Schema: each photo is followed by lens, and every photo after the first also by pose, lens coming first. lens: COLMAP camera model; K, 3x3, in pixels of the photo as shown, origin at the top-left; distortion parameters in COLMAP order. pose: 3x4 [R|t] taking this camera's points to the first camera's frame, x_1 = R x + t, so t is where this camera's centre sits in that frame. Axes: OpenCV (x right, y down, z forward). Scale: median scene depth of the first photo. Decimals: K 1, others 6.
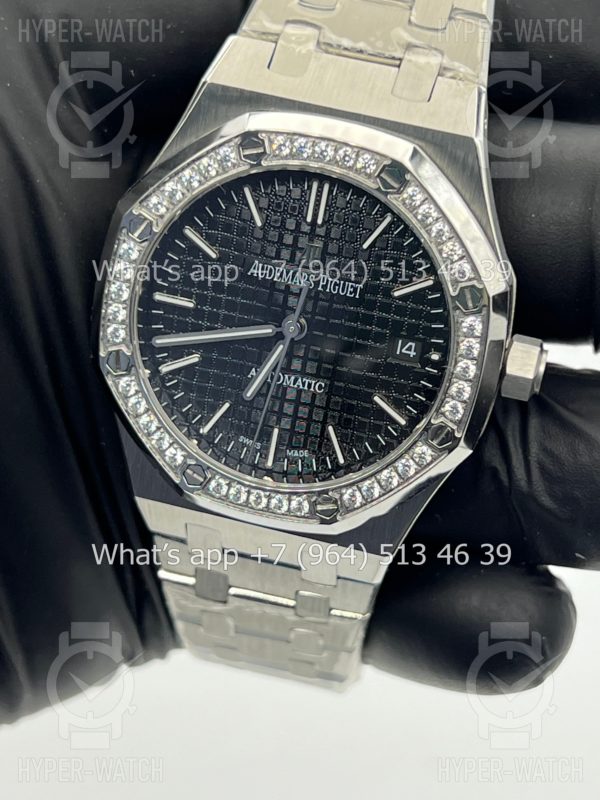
lens RADIAL K [[1921.5, 0, 298.1], [0, 1921.5, 398.3], [0, 0, 1]] dist [0.334155, 0.000000]
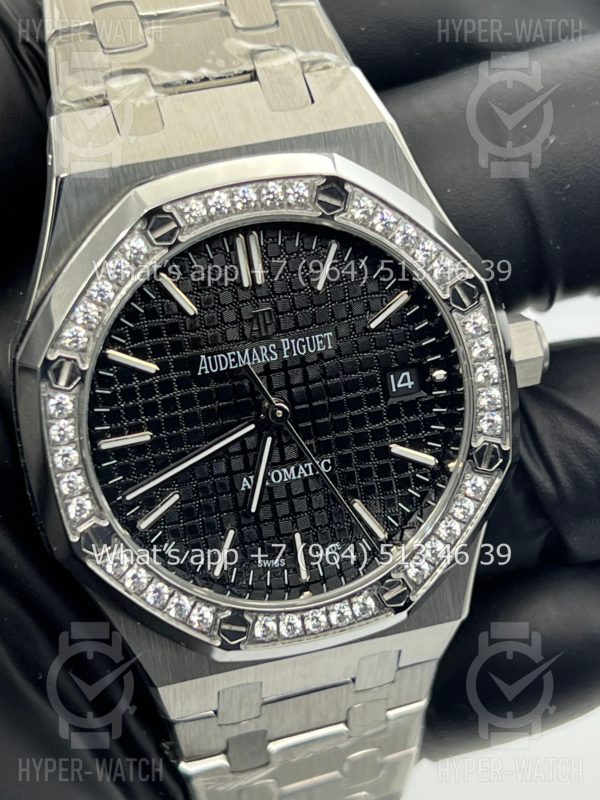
lens RADIAL K [[1921.5, 0, 297.6], [0, 1921.5, 402.7], [0, 0, 1]] dist [0.334155, 0.000000]
pose [[0.859117, -0.394758, 0.325705, -0.260614], [0.404475, 0.913653, 0.040466, -0.069559], [-0.313556, 0.096974, 0.944605, 0.214829]]
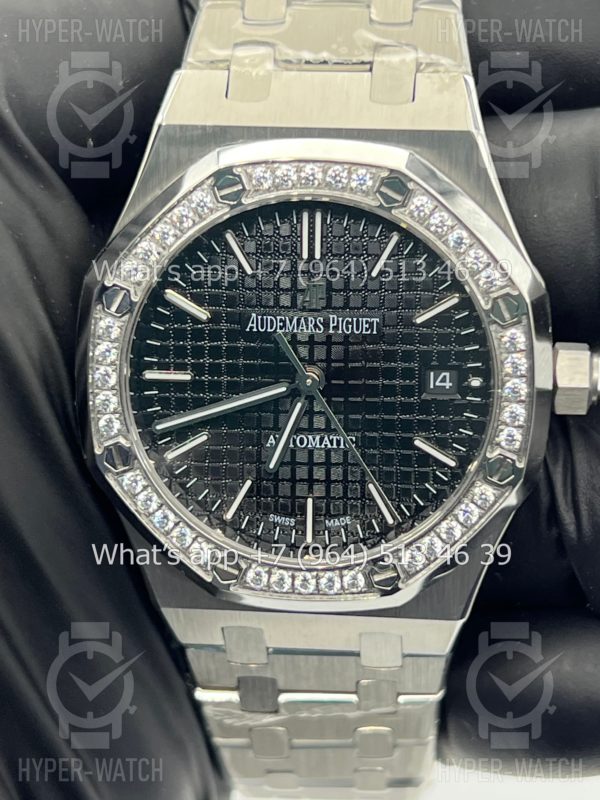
lens RADIAL K [[1921.5, 0, 295.7], [0, 1921.5, 396.9], [0, 0, 1]] dist [0.334155, 0.000000]
pose [[0.980976, -0.183544, 0.063223, -0.064868], [0.186805, 0.981113, -0.050201, 0.013217], [-0.052814, 0.061057, 0.996736, 0.128118]]
